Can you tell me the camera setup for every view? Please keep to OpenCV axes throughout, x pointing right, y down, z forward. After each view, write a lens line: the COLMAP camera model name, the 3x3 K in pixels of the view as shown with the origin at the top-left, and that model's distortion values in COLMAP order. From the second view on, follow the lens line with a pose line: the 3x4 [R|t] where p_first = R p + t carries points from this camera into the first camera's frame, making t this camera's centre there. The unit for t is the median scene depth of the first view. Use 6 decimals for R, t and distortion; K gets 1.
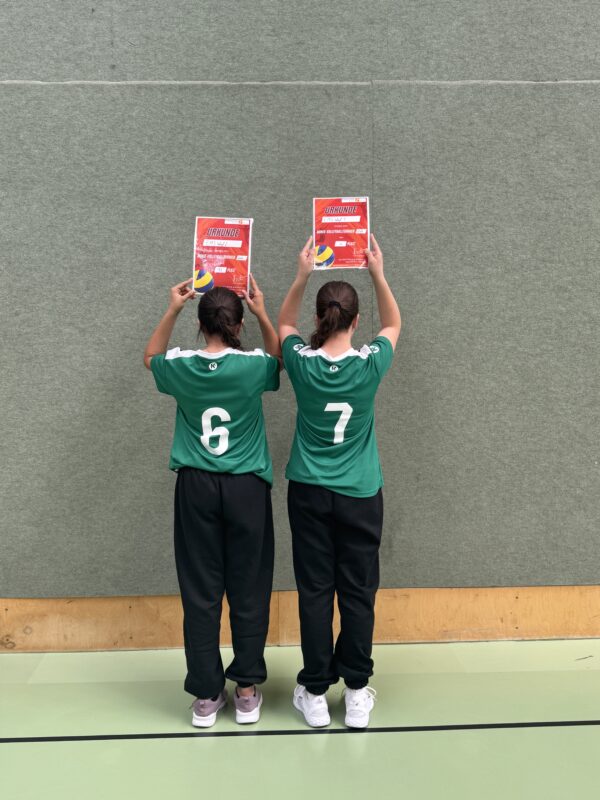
lens RADIAL K [[723.7, 0, 299.4], [0, 723.7, 396.8], [0, 0, 1]] dist [0.003696, -0.004193]
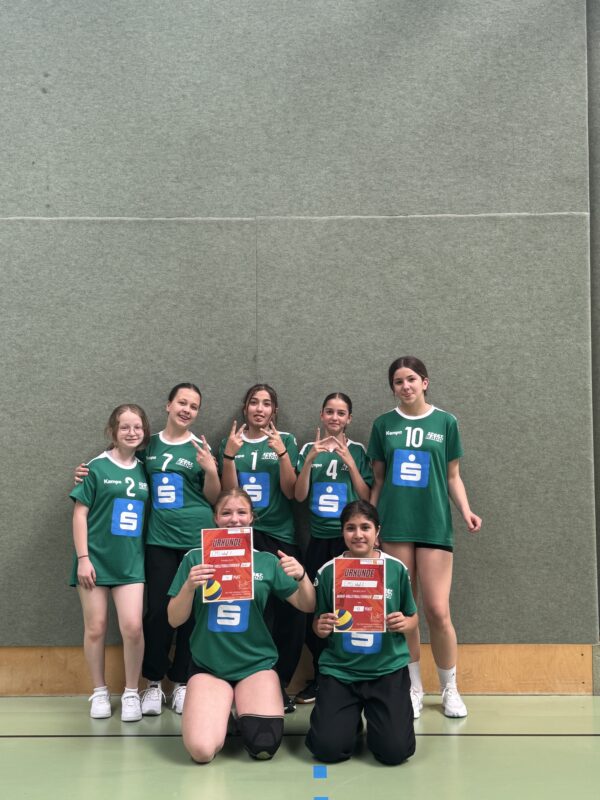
lens RADIAL K [[983.8, 0, 296.0], [0, 983.8, 396.9], [0, 0, 1]] dist [0.059568, 0.000000]
pose [[0.994215, 0.012480, 0.106679, -0.008096], [-0.002895, 0.995979, -0.089537, 0.023101], [-0.107367, 0.088710, 0.990254, -0.651943]]
